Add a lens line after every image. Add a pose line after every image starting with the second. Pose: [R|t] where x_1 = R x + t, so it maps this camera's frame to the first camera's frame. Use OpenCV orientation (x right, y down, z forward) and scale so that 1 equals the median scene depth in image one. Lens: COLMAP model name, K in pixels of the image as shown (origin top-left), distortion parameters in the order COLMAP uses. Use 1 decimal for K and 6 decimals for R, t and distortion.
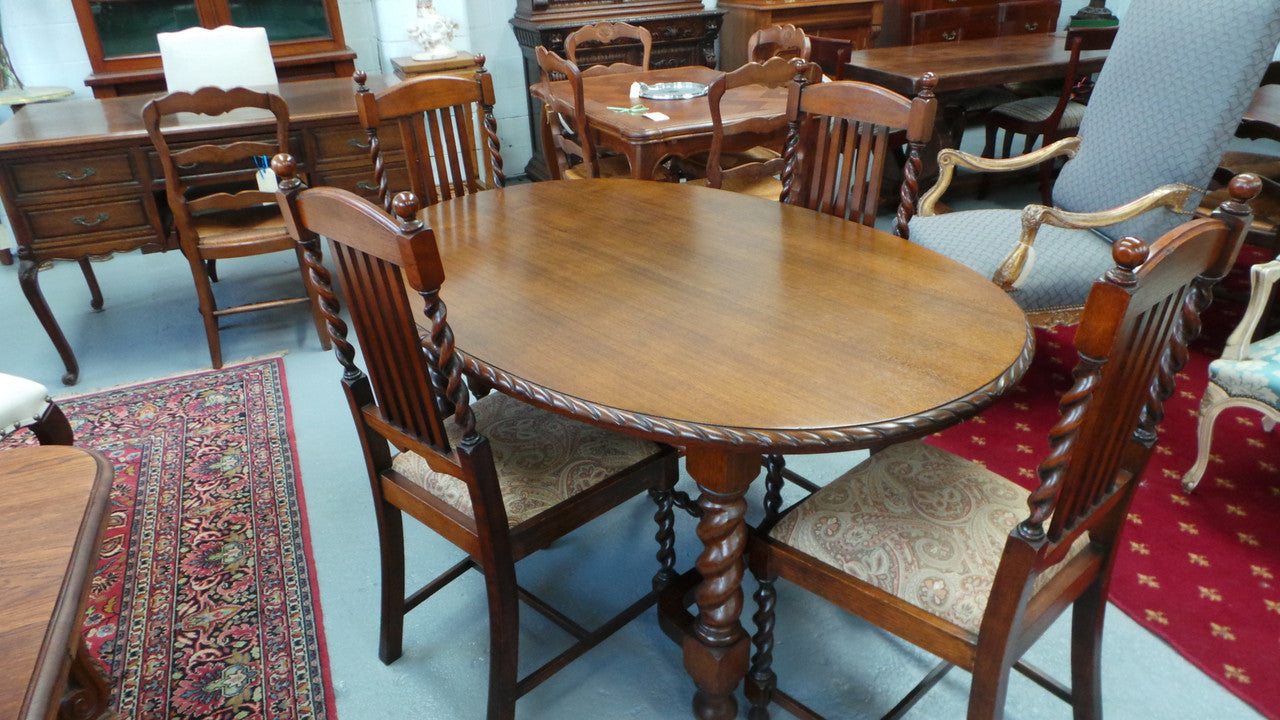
lens RADIAL K [[893.2, 0, 652.0], [0, 893.2, 353.9], [0, 0, 1]] dist [0.003099, 0.009868]
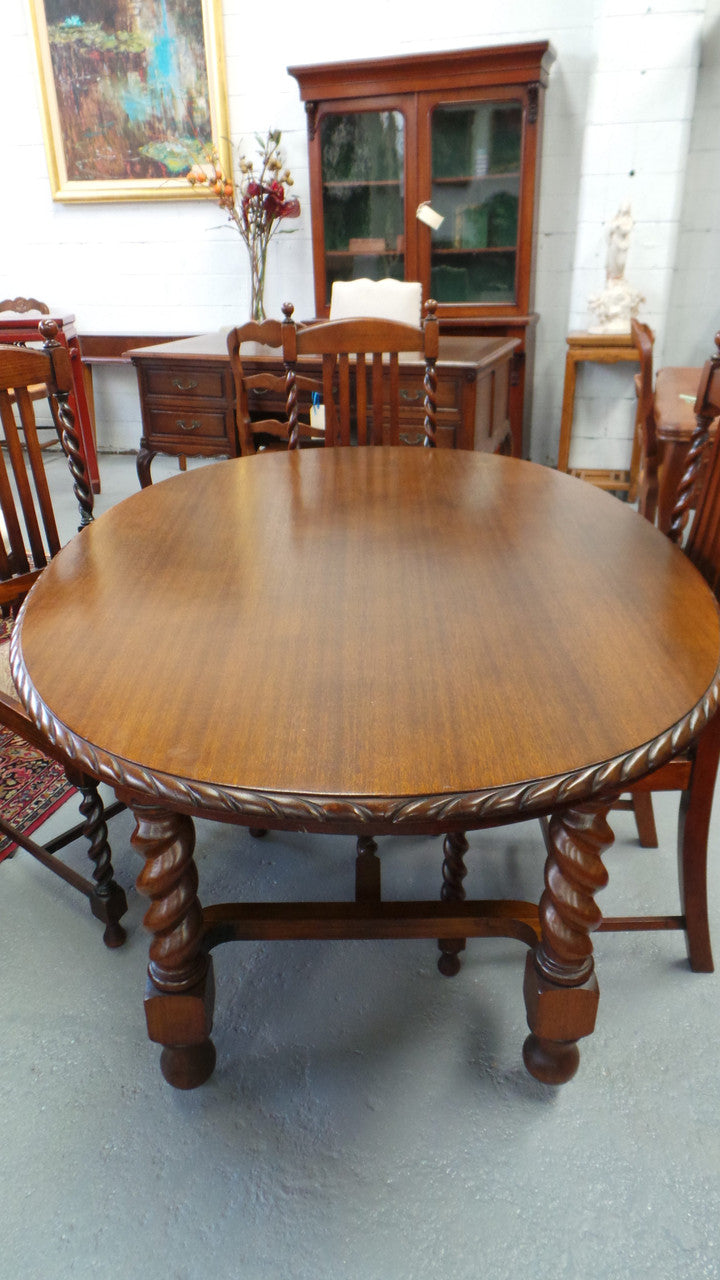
lens RADIAL K [[893.2, 0, 362.5], [0, 893.2, 637.1], [0, 0, 1]] dist [0.003099, 0.009868]
pose [[0.747916, 0.293194, -0.595533, 0.310994], [-0.301041, 0.949416, 0.089349, -0.054709], [0.591605, 0.112455, 0.798347, 0.212191]]
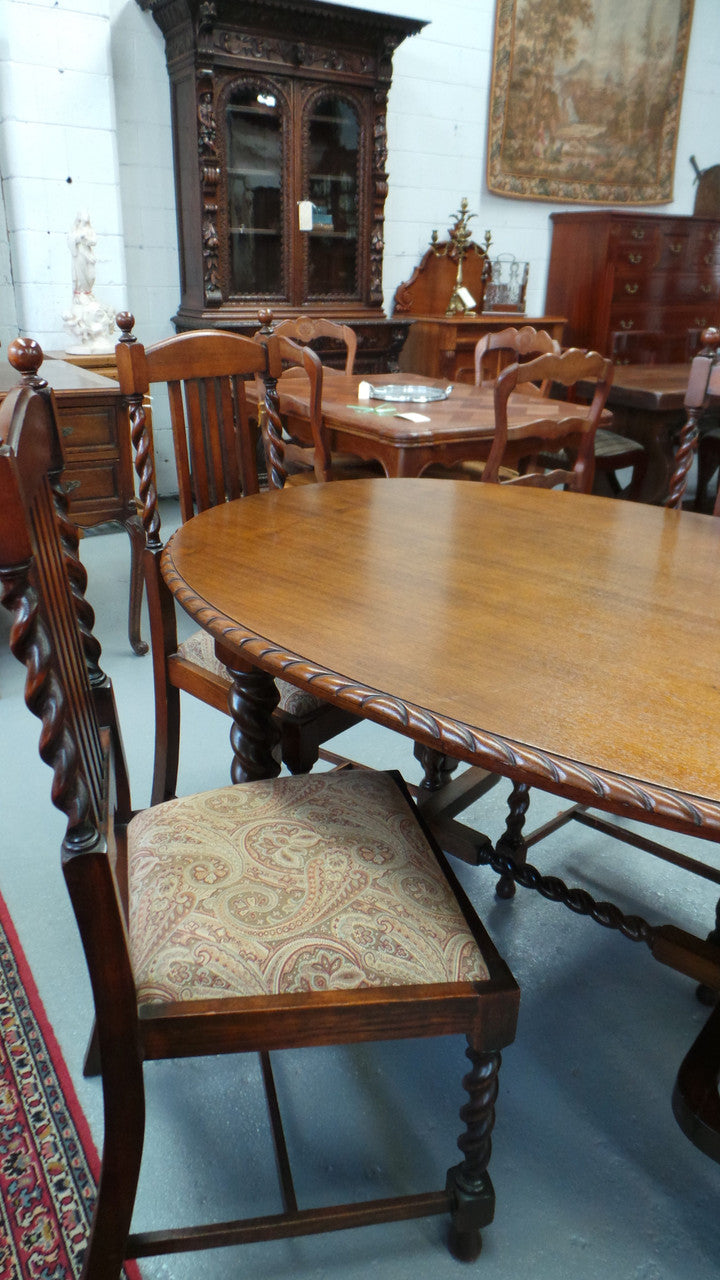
lens RADIAL K [[893.2, 0, 355.2], [0, 893.2, 637.6], [0, 0, 1]] dist [0.003099, 0.009868]
pose [[0.989046, 0.002333, 0.147591, -0.179688], [0.006600, 0.998176, -0.060007, -0.011552], [-0.147462, 0.060324, 0.987226, 0.208008]]
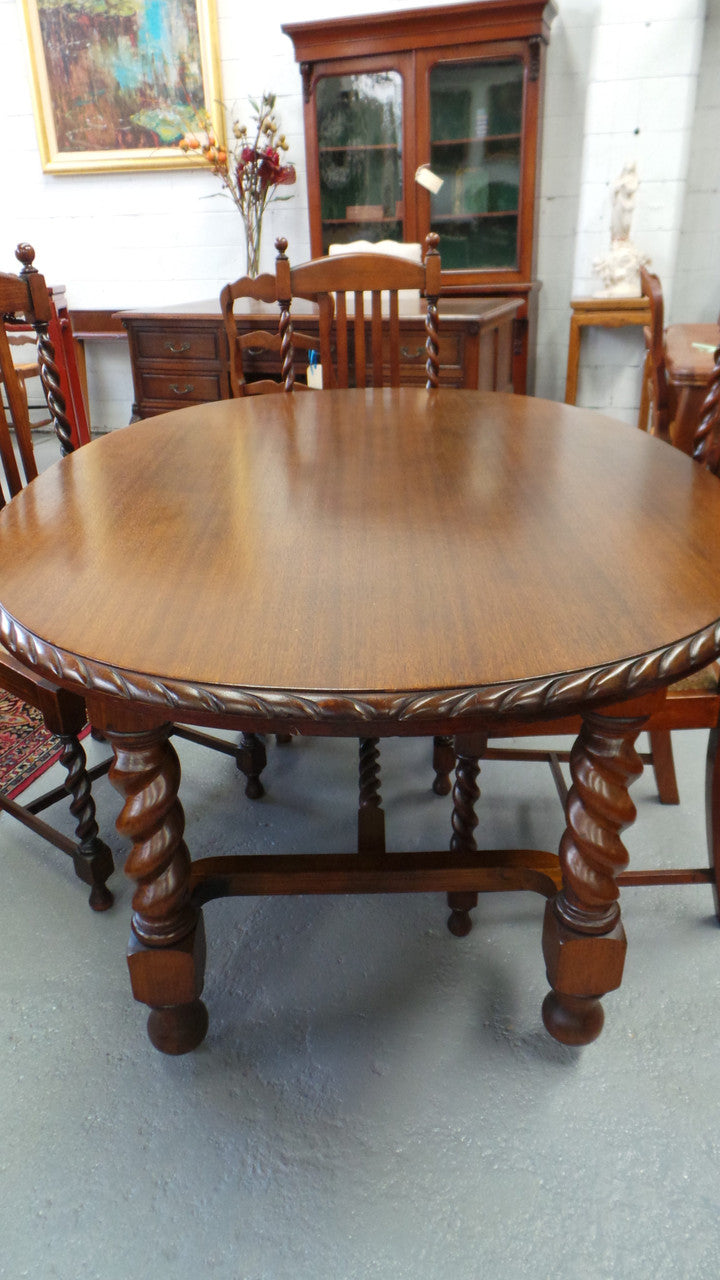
lens RADIAL K [[893.2, 0, 363.7], [0, 893.2, 636.1], [0, 0, 1]] dist [0.003099, 0.009868]
pose [[0.750282, 0.286242, -0.595938, 0.299378], [-0.291323, 0.952320, 0.090646, -0.019170], [0.593471, 0.105601, 0.797898, 0.245616]]
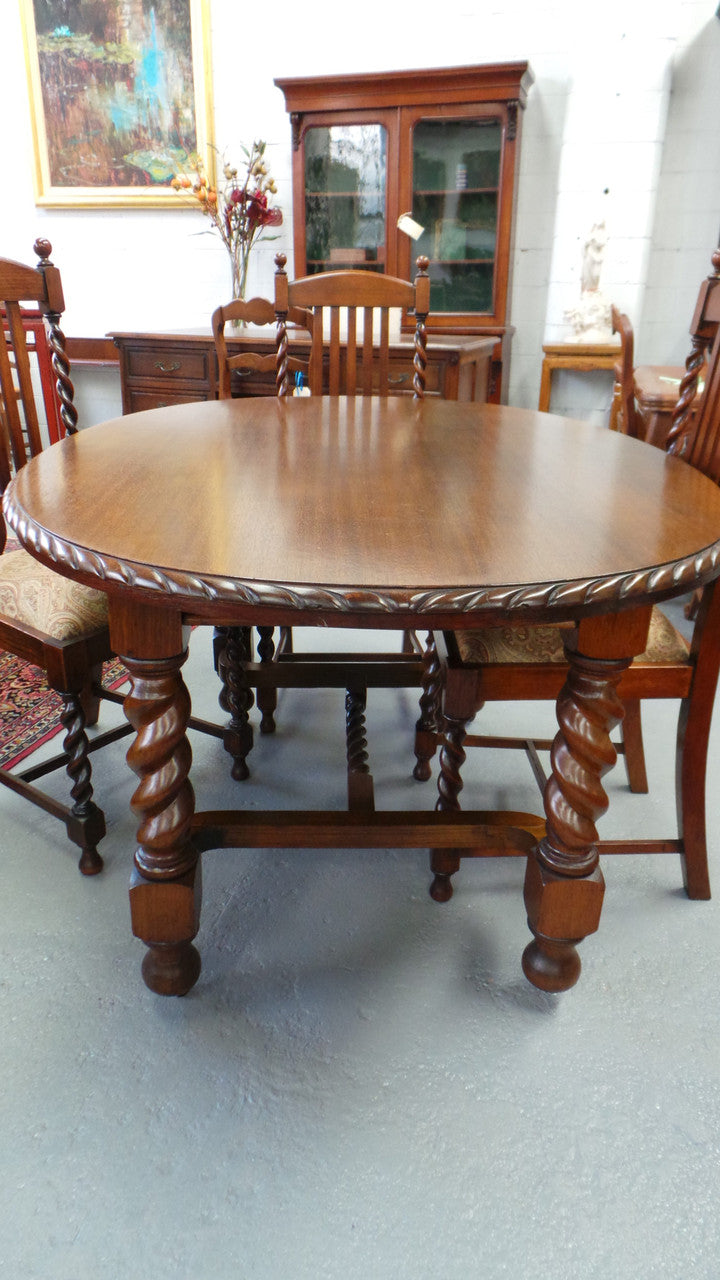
lens RADIAL K [[893.2, 0, 360.6], [0, 893.2, 637.8], [0, 0, 1]] dist [0.003099, 0.009868]
pose [[0.766150, 0.274281, -0.581193, 0.313306], [-0.320499, 0.946935, 0.024391, 0.026496], [0.557041, 0.167585, 0.813400, 0.221049]]
